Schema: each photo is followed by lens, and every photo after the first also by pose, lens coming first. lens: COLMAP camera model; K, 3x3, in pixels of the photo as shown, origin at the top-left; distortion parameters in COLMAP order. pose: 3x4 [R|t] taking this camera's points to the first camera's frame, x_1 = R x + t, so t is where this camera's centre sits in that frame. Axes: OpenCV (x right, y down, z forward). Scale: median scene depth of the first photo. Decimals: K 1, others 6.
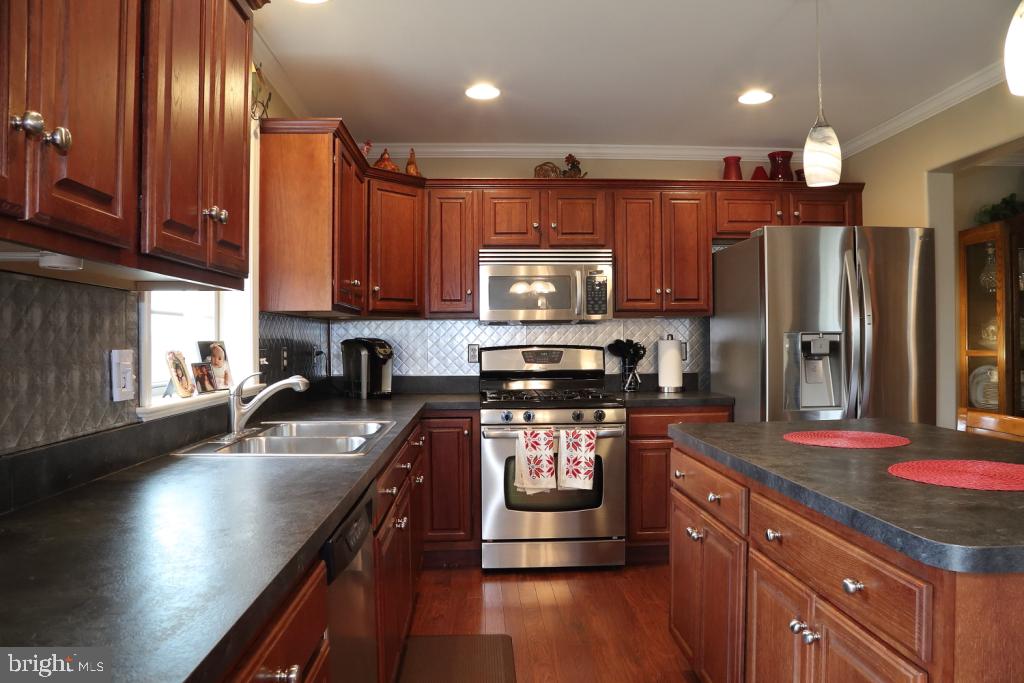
lens RADIAL K [[696.4, 0, 512.0], [0, 696.4, 341.5], [0, 0, 1]] dist [-0.115401, 0.056086]
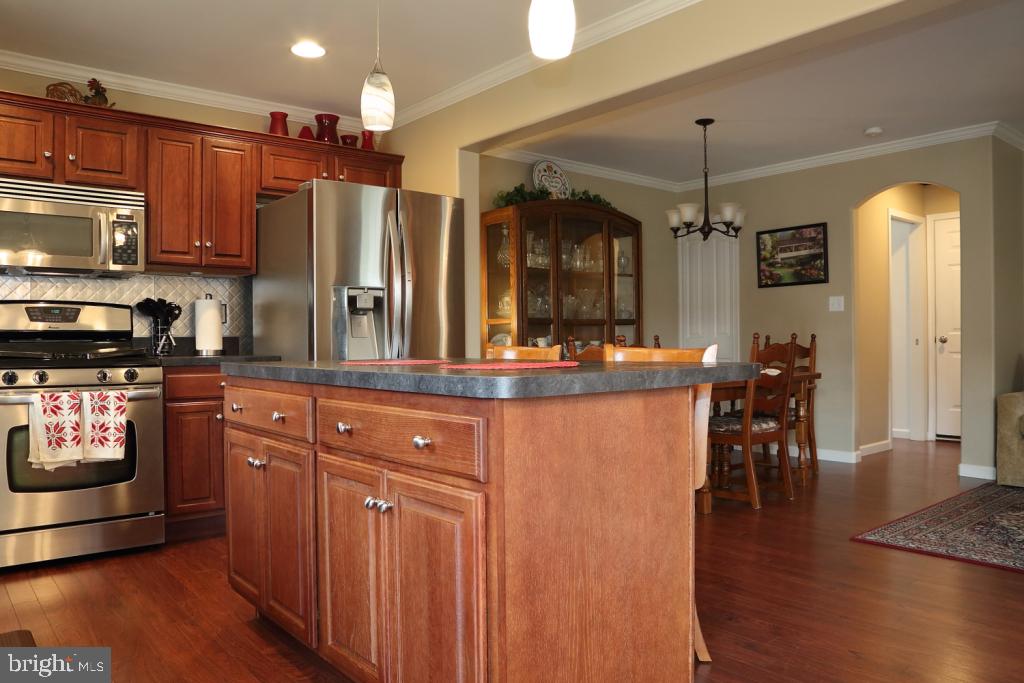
lens RADIAL K [[750.5, 0, 512.0], [0, 750.5, 341.5], [0, 0, 1]] dist [-0.110784, 0.074008]
pose [[0.800959, 0.001246, 0.598718, -0.039537], [0.002008, 0.999987, -0.004768, 0.063369], [-0.598716, 0.005021, 0.800946, -0.032242]]
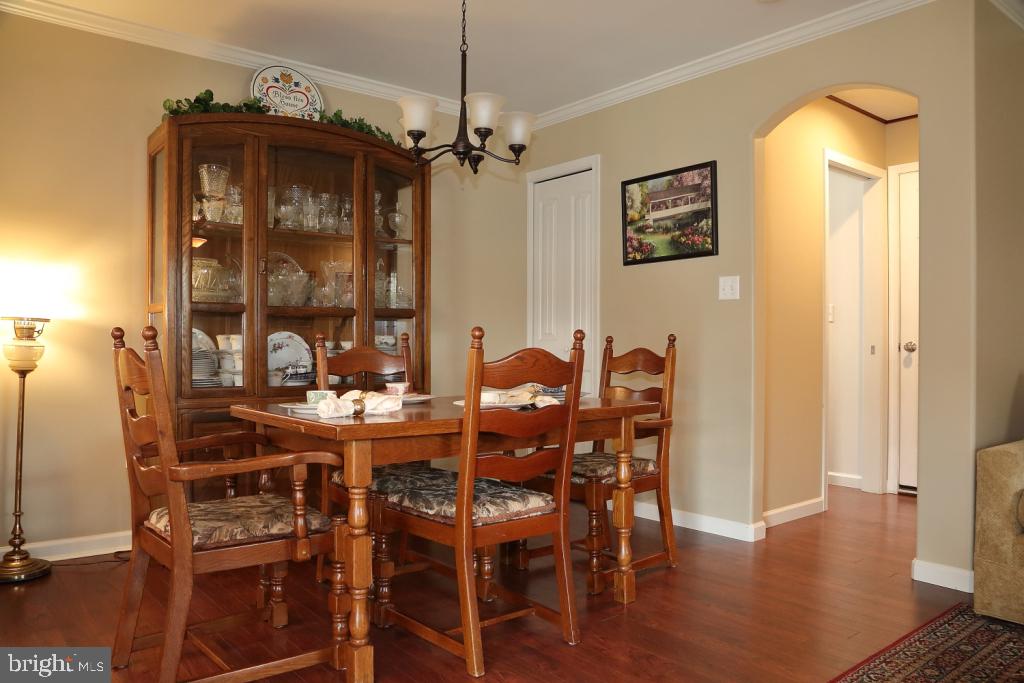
lens RADIAL K [[745.7, 0, 512.0], [0, 745.7, 341.5], [0, 0, 1]] dist [-0.107875, 0.077231]
pose [[0.806062, 0.014806, 0.591646, 0.593175], [-0.011435, 0.999890, -0.009443, 0.061885], [-0.591720, 0.000847, 0.806143, 0.169143]]
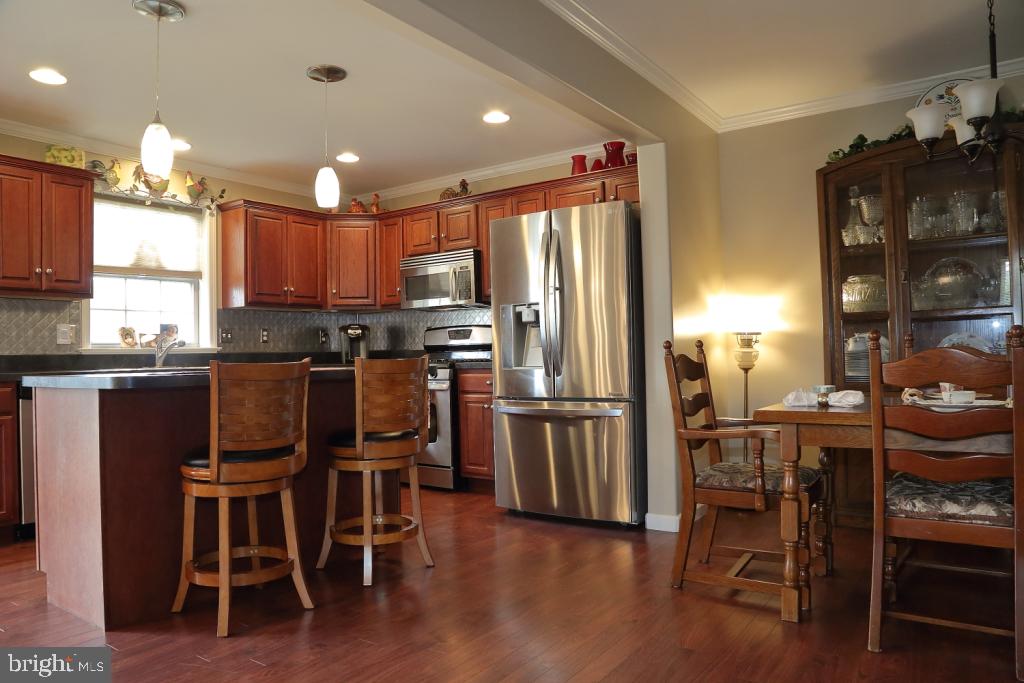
lens RADIAL K [[696.4, 0, 512.0], [0, 696.4, 341.5], [0, 0, 1]] dist [-0.115401, 0.056086]
pose [[0.786098, -0.020682, -0.617756, 0.998056], [0.014682, 0.999783, -0.014790, 0.060084], [0.617927, 0.002556, 0.786231, 0.024699]]
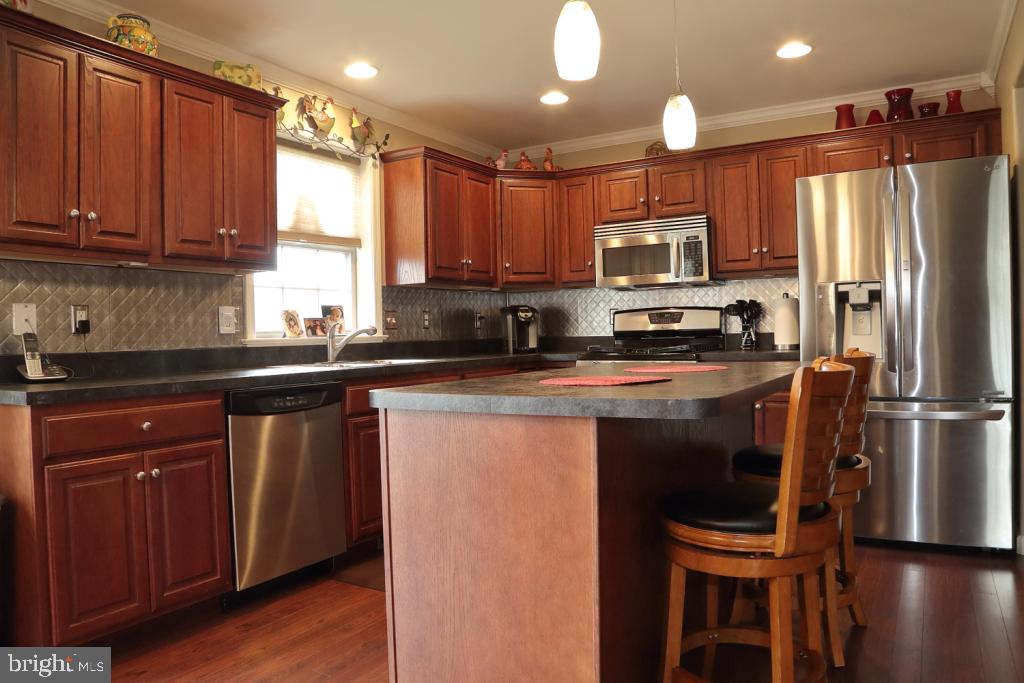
lens RADIAL K [[720.3, 0, 512.0], [0, 720.3, 341.5], [0, 0, 1]] dist [-0.087995, 0.001279]
pose [[0.825788, -0.005772, -0.563951, 0.515997], [0.017680, 0.999721, 0.015656, 0.039755], [0.563703, -0.022899, 0.825660, -0.082908]]
